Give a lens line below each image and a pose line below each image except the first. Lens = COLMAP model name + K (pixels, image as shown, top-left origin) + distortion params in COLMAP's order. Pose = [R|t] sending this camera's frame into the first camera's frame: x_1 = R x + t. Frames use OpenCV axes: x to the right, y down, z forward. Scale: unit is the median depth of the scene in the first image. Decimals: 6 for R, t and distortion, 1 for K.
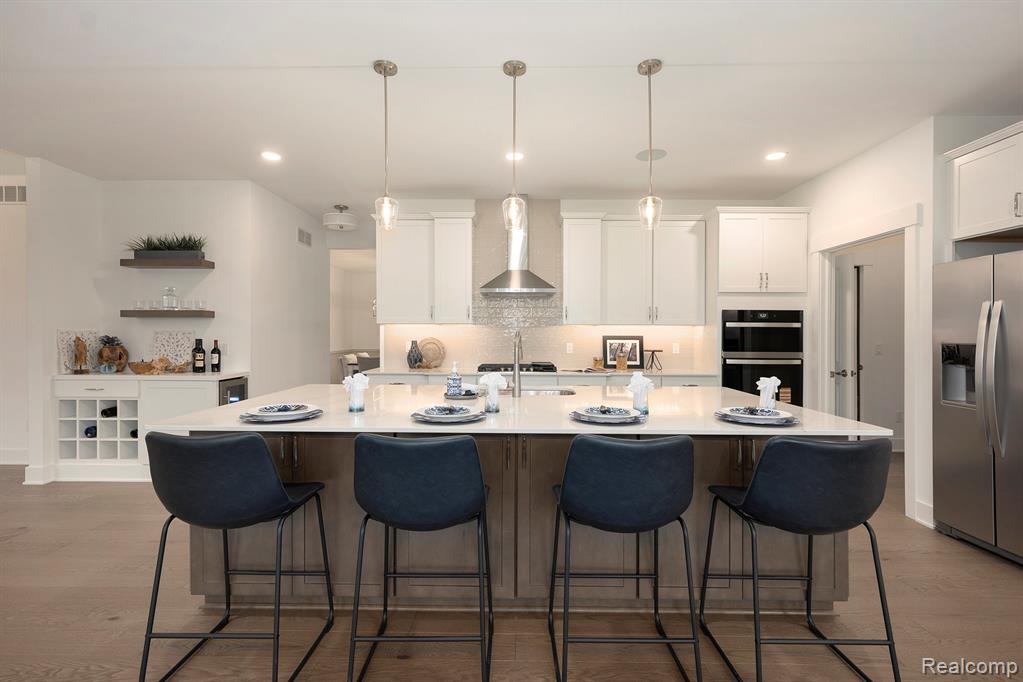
lens RADIAL K [[467.0, 0, 514.2], [0, 467.0, 339.6], [0, 0, 1]] dist [-0.002414, 0.000477]
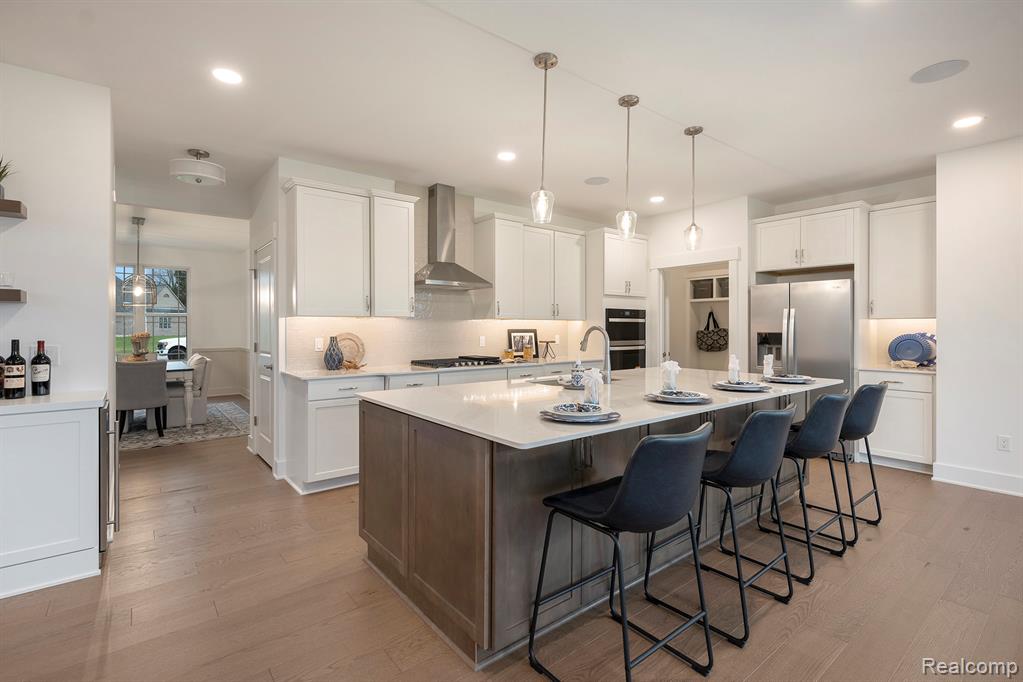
lens RADIAL K [[467.0, 0, 522.0], [0, 467.0, 325.3], [0, 0, 1]] dist [-0.002414, 0.000477]
pose [[0.770682, -0.001157, 0.637218, -0.543157], [0.010508, 0.999885, -0.010893, -0.005967], [-0.637133, 0.015091, 0.770606, 0.162090]]
